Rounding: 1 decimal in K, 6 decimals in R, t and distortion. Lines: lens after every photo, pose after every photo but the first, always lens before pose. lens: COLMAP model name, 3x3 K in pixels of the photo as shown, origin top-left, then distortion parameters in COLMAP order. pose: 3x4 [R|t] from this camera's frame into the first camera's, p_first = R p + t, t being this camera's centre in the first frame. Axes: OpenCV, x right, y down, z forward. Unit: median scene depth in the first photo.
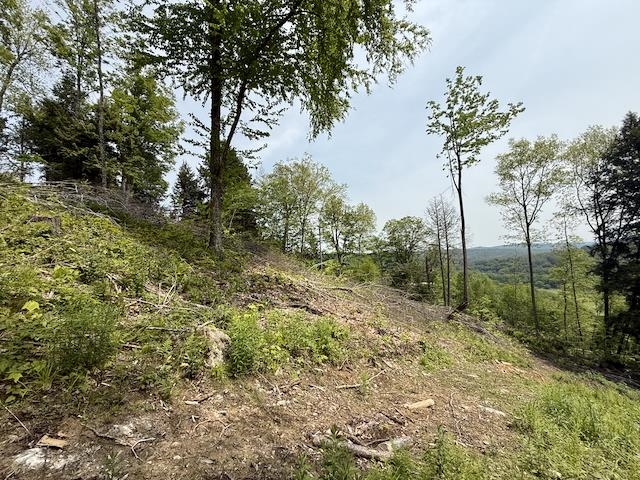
lens RADIAL K [[255.1, 0, 320.0], [0, 255.1, 240.0], [0, 0, 1]] dist [-0.000011, 0.000178]
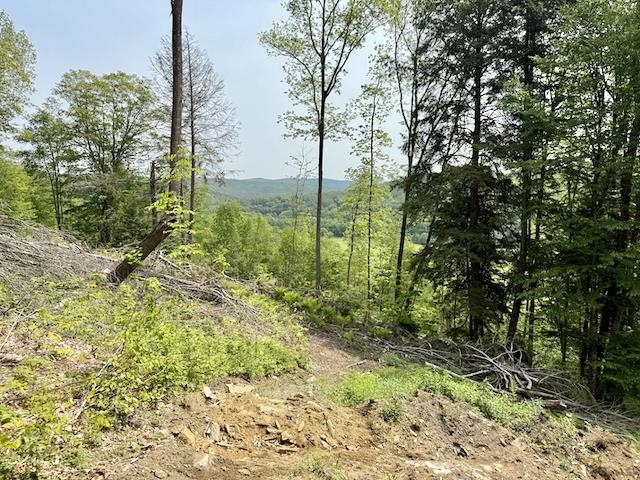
lens RADIAL K [[430.0, 0, 320.0], [0, 430.0, 240.0], [0, 0, 1]] dist [0.025113, -0.061037]
pose [[0.766155, -0.015042, 0.642479, 0.225362], [-0.098747, 0.985099, 0.140819, 0.108248], [-0.635024, -0.171332, 0.753253, 0.275778]]
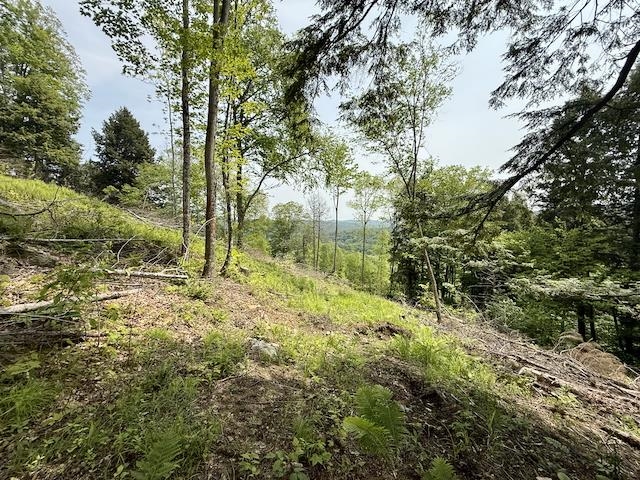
lens RADIAL K [[255.1, 0, 320.0], [0, 255.1, 240.0], [0, 0, 1]] dist [-0.000011, 0.000178]
pose [[0.872562, 0.025245, 0.487850, -0.260543], [-0.088727, 0.990243, 0.107454, -0.098369], [-0.480378, -0.137046, 0.866288, -0.323683]]
